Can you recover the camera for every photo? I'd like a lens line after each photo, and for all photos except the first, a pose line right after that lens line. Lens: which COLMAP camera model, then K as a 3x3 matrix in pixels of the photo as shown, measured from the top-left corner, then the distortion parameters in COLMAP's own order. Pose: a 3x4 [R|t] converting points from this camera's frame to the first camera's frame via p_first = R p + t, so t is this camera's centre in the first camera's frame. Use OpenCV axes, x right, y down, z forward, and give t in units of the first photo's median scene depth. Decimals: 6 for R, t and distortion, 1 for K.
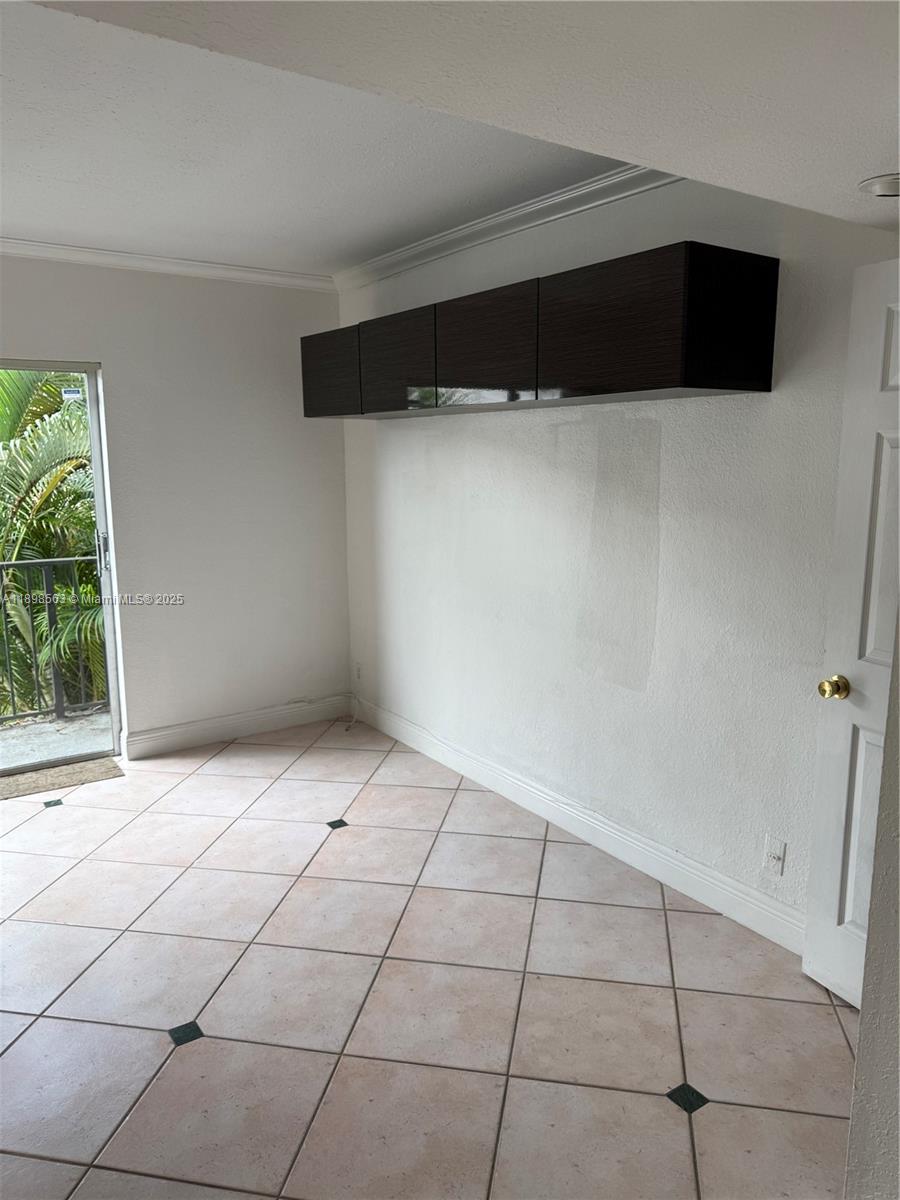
lens RADIAL K [[860.0, 0, 452.8], [0, 860.0, 604.2], [0, 0, 1]] dist [0.047522, -0.105296]
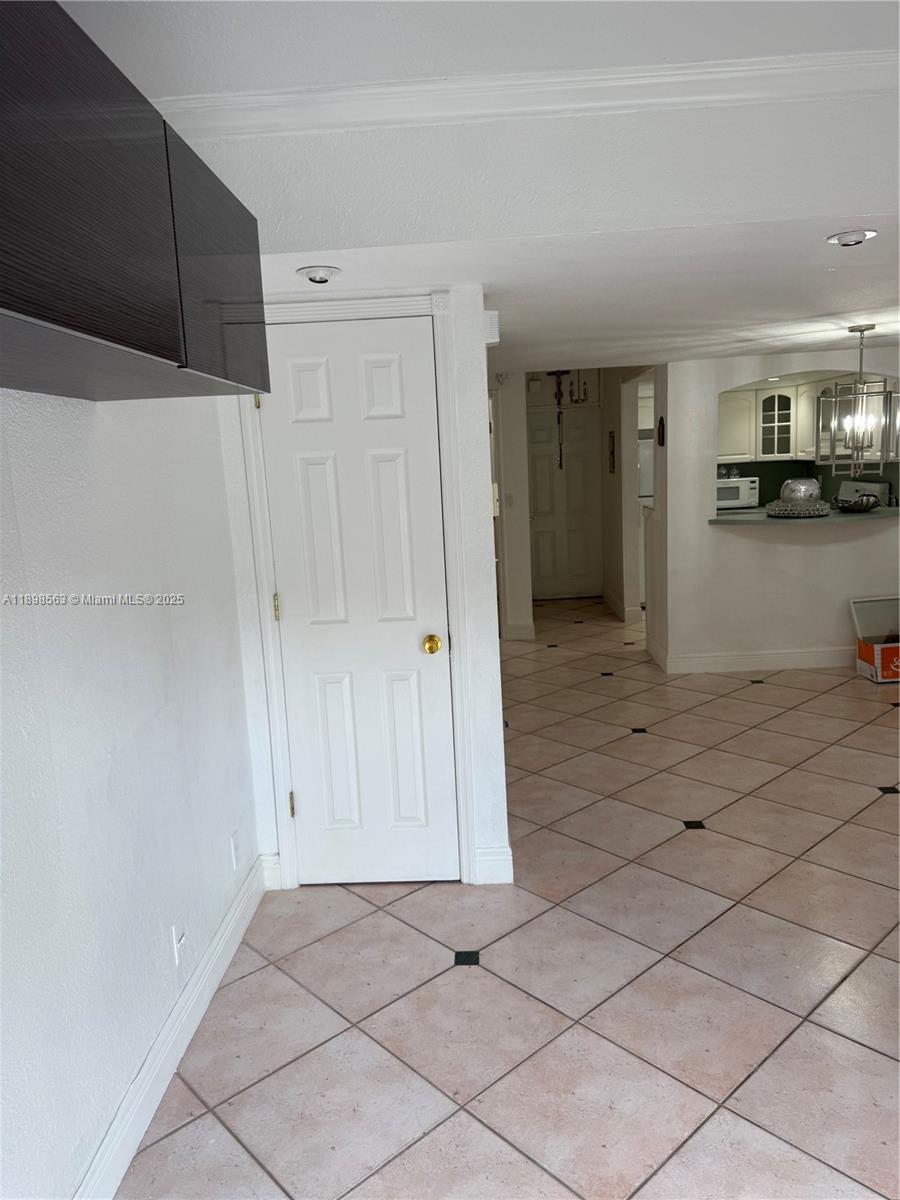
lens RADIAL K [[860.0, 0, 452.8], [0, 860.0, 604.2], [0, 0, 1]] dist [0.047522, -0.105296]
pose [[-0.807888, -0.053146, 0.586935, -0.398991], [0.154191, 0.942173, 0.297549, -0.281106], [-0.568808, 0.330887, -0.752975, 1.645546]]
